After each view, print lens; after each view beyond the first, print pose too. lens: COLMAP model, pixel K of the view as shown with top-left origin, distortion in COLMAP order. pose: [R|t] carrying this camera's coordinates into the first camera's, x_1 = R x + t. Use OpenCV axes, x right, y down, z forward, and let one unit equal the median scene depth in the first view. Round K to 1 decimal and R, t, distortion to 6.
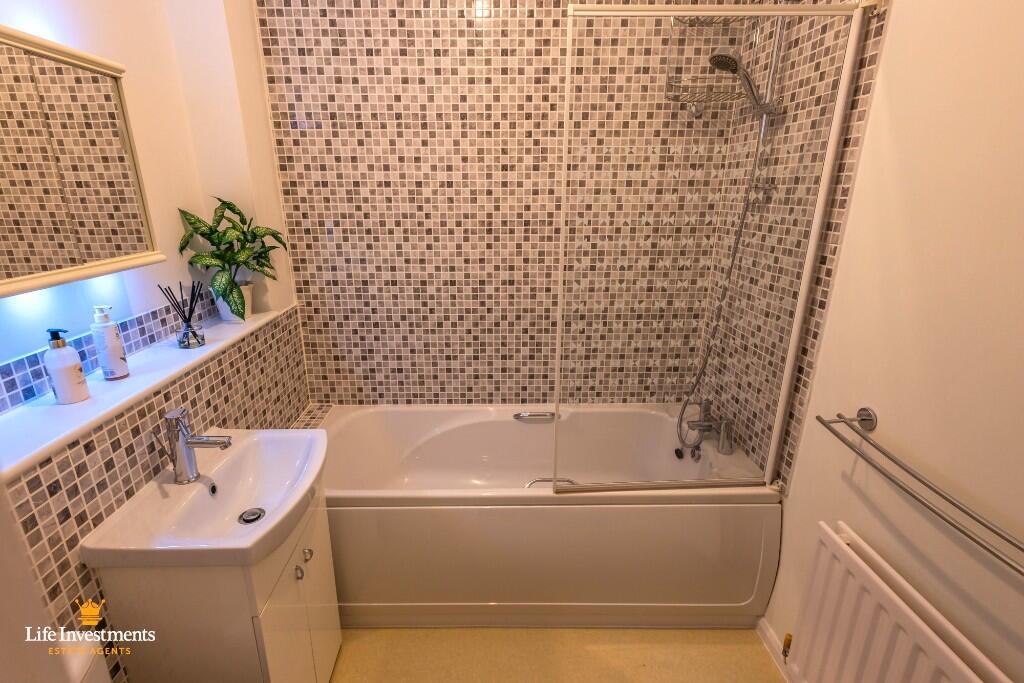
lens RADIAL K [[475.5, 0, 483.0], [0, 475.5, 340.2], [0, 0, 1]] dist [0.000428, 0.000012]
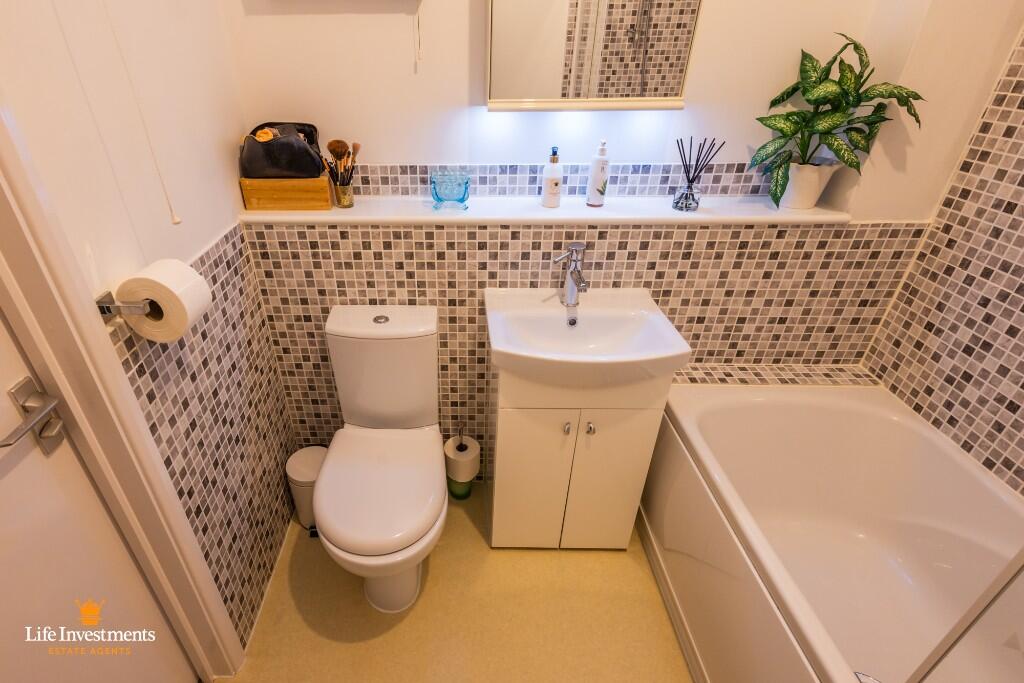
lens RADIAL K [[493.4, 0, 444.8], [0, 493.4, 349.2], [0, 0, 1]] dist [0.008661, -0.000009]
pose [[-0.018500, 0.533531, -0.845578, 0.310078], [-0.291581, 0.806081, 0.514989, -0.101673], [0.956367, 0.256082, 0.140655, 0.348012]]
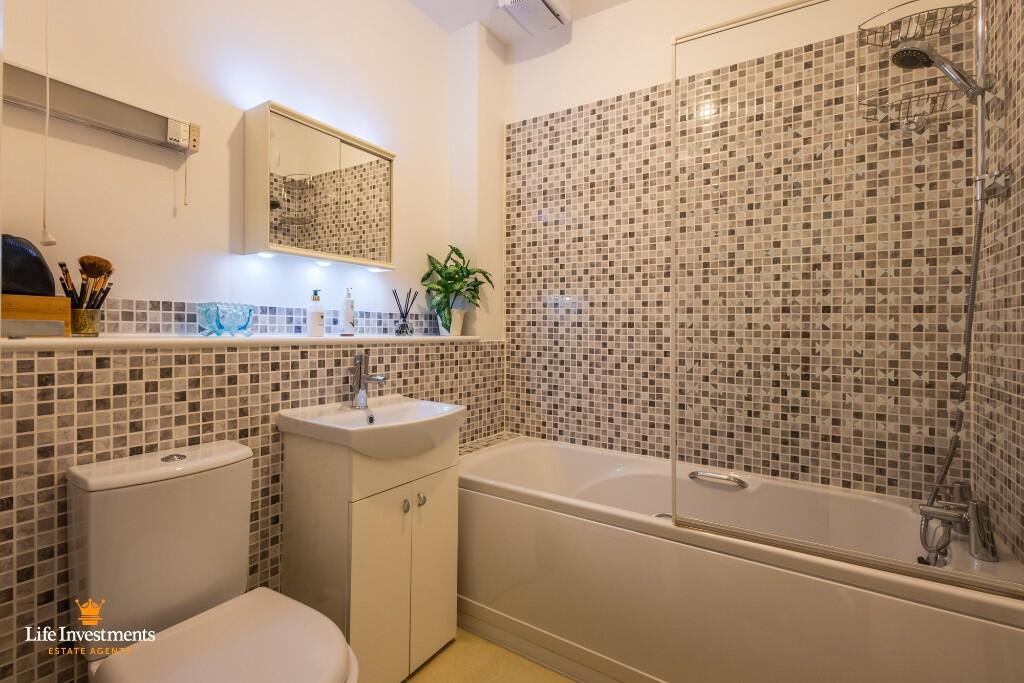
lens RADIAL K [[464.0, 0, 507.8], [0, 464.0, 329.3], [0, 0, 1]] dist [0.004507, 0.000121]
pose [[0.835213, 0.021599, -0.549502, 0.290300], [-0.186106, 0.951370, -0.245477, 0.202842], [0.517478, 0.307291, 0.798616, 0.053195]]
